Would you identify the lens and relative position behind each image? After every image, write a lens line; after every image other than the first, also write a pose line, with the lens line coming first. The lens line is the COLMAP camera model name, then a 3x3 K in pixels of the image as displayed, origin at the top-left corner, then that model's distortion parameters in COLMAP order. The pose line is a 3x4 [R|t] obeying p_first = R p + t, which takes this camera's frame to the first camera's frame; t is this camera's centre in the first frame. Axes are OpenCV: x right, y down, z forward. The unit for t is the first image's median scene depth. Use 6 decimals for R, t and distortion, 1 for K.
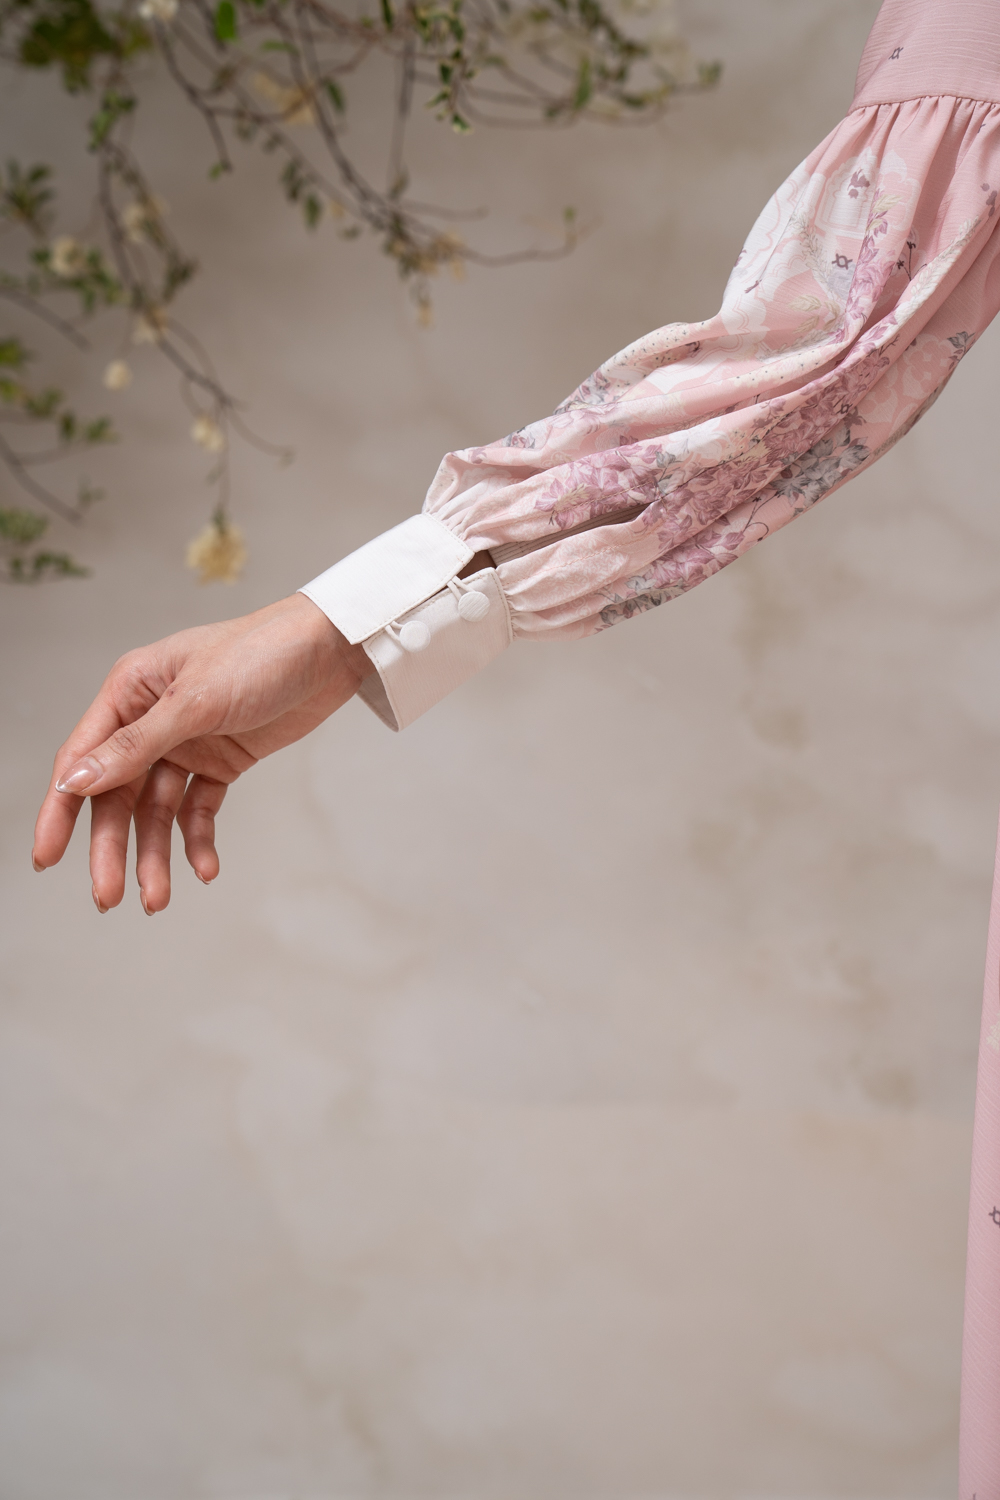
lens RADIAL K [[2157.3, 0, 500.0], [0, 2157.3, 750.0], [0, 0, 1]] dist [0.163033, 0.590193]
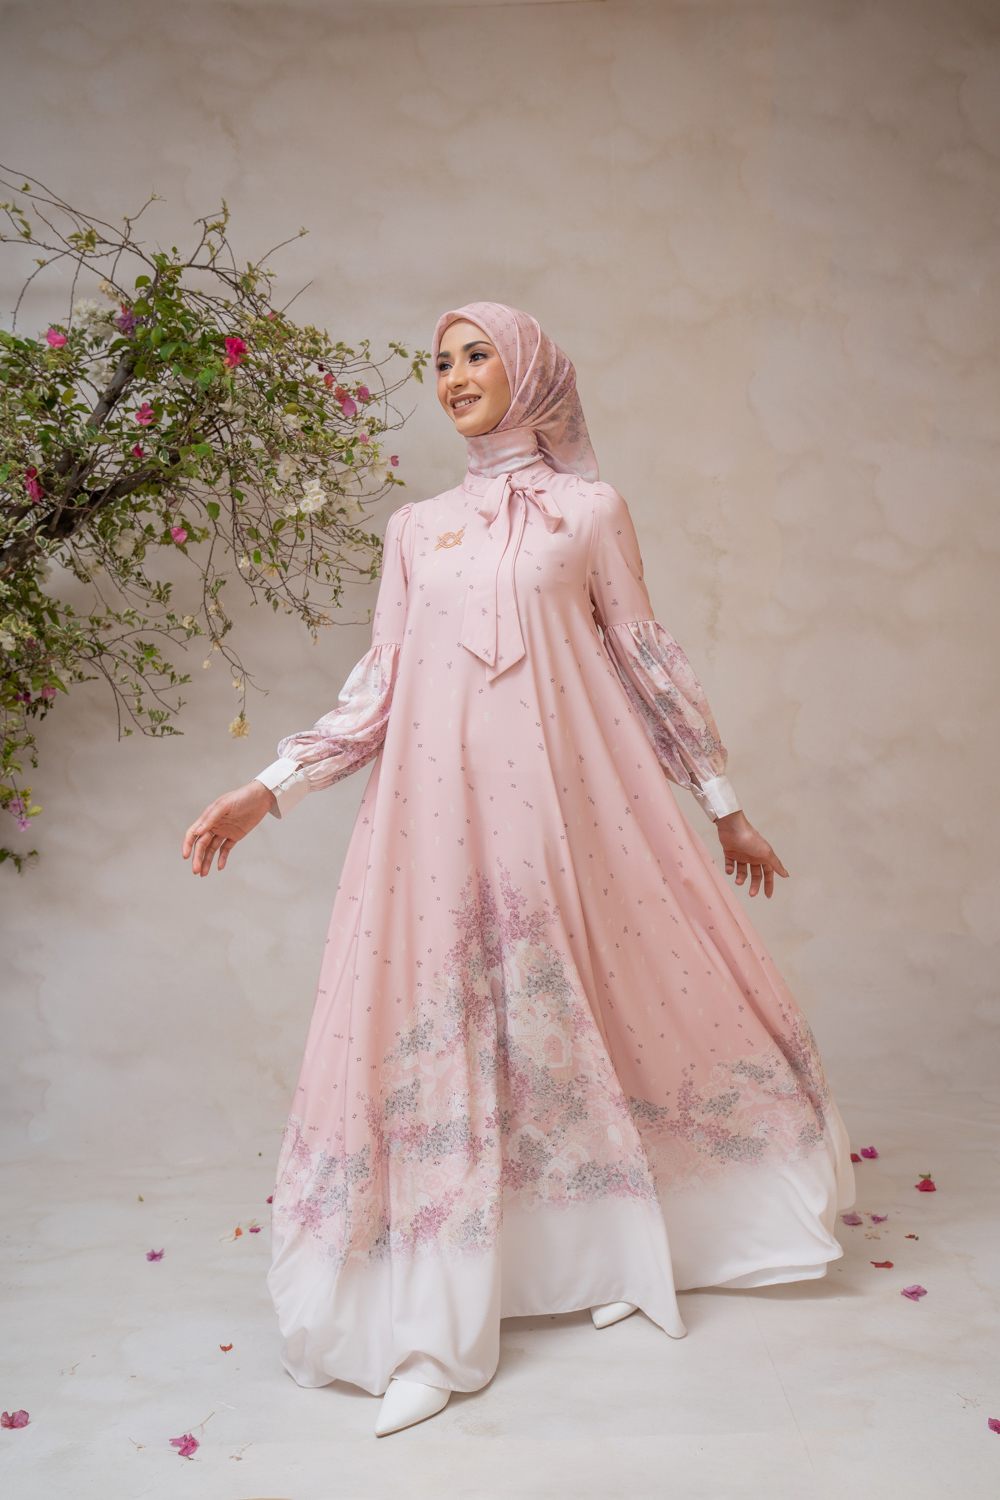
lens RADIAL K [[1477.3, 0, 497.7], [0, 1477.3, 771.3], [0, 0, 1]] dist [-0.003380, 0.186890]
pose [[0.991220, 0.000383, 0.132220, -0.053831], [0.005659, 0.998957, -0.045315, 0.051007], [-0.132099, 0.045666, 0.990184, -0.882008]]
